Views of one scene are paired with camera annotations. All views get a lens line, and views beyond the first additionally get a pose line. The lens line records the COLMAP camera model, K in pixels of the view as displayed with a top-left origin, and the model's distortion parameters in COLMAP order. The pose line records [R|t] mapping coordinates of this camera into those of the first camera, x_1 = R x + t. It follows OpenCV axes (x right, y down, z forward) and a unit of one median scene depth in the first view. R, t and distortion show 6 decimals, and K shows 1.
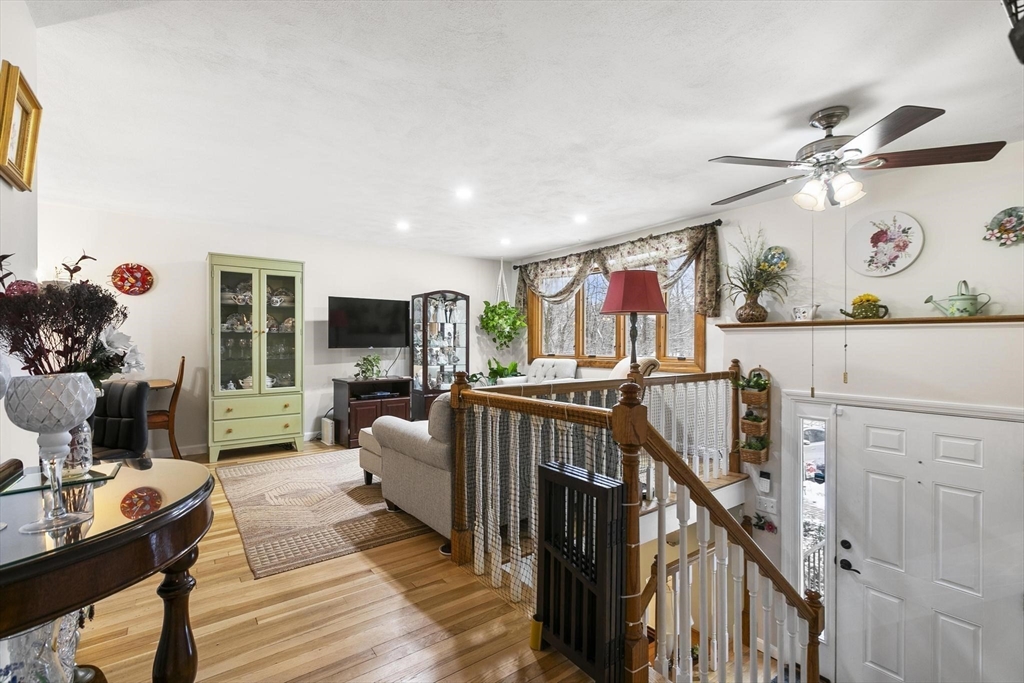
lens RADIAL K [[459.9, 0, 507.7], [0, 459.9, 342.1], [0, 0, 1]] dist [0.000743, 0.000232]
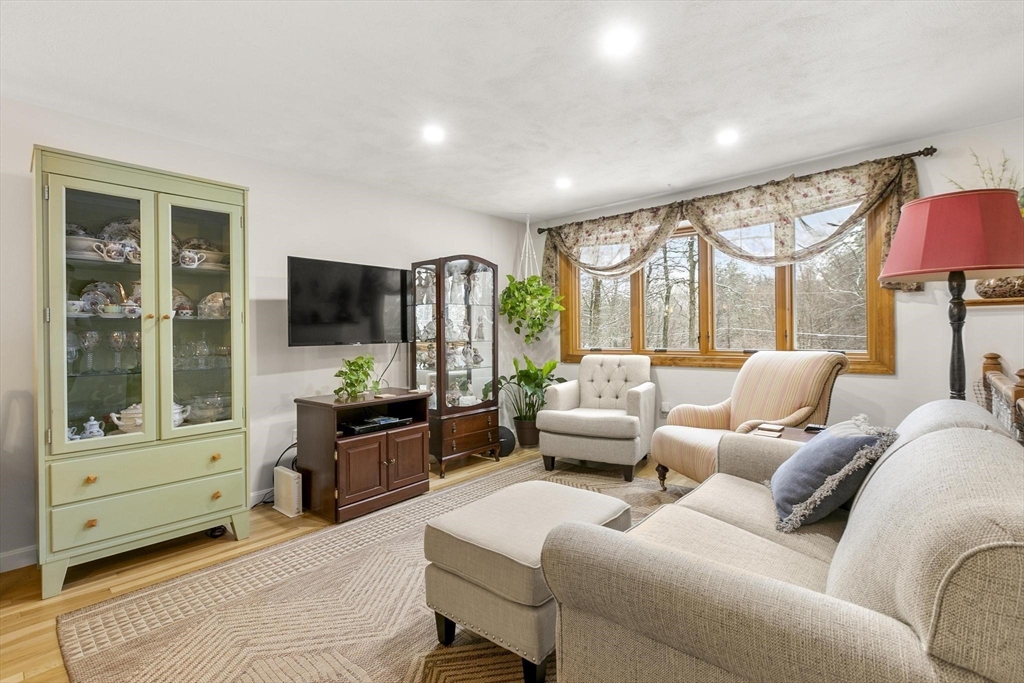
lens RADIAL K [[466.4, 0, 514.5], [0, 466.4, 332.1], [0, 0, 1]] dist [0.001923, -0.000459]
pose [[0.979392, -0.011383, 0.201649, -0.251869], [0.012066, 0.999925, -0.002159, -0.000075], [-0.201609, 0.004547, 0.979456, 0.407276]]
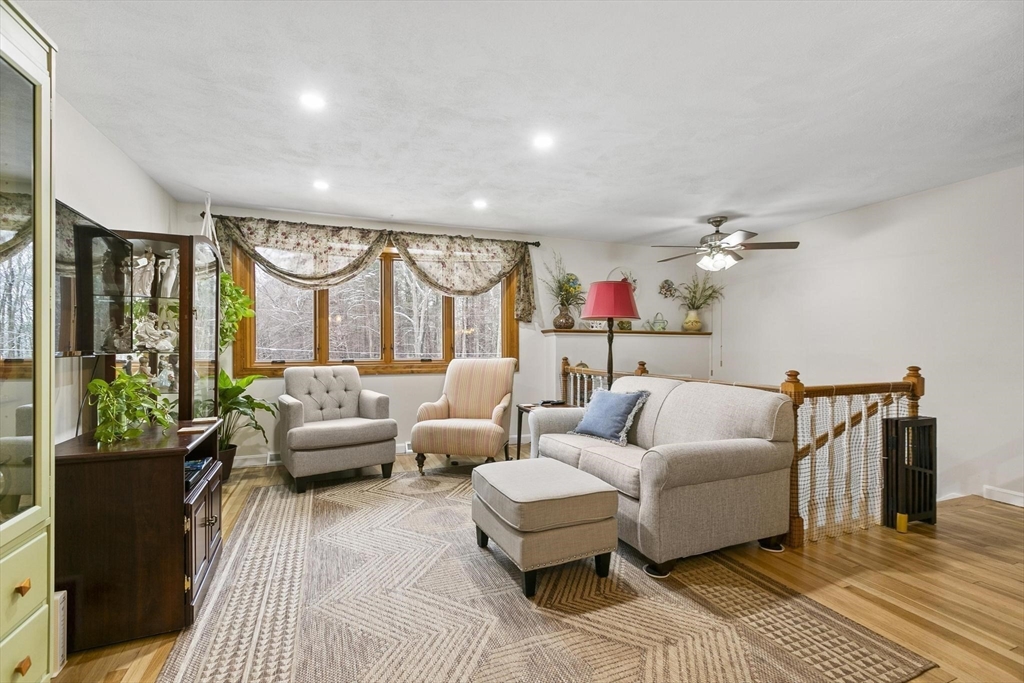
lens RADIAL K [[462.0, 0, 516.1], [0, 462.0, 350.0], [0, 0, 1]] dist [0.000491, -0.000492]
pose [[0.253015, -0.009895, 0.967412, -0.653163], [-0.002054, 0.999940, 0.010765, 0.003223], [-0.967460, -0.004711, 0.252980, 0.673267]]
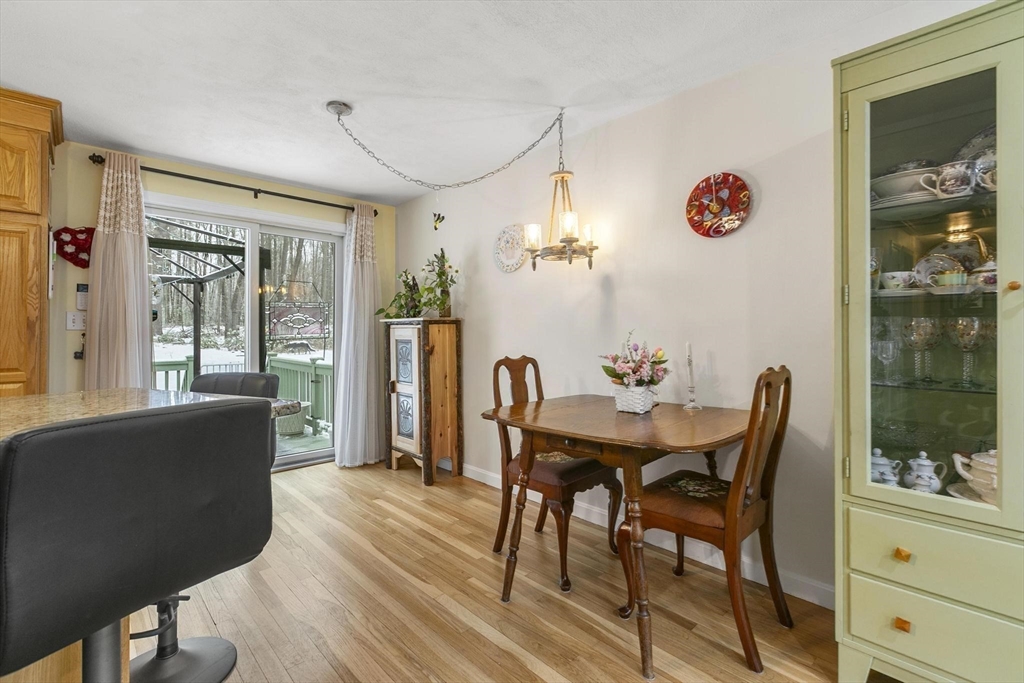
lens RADIAL K [[466.4, 0, 514.5], [0, 466.4, 332.1], [0, 0, 1]] dist [0.001923, -0.000459]
pose [[0.129760, 0.000336, -0.991545, -0.314461], [0.002683, 0.999996, 0.000690, 0.001348], [0.991542, -0.002750, 0.129758, 0.666207]]
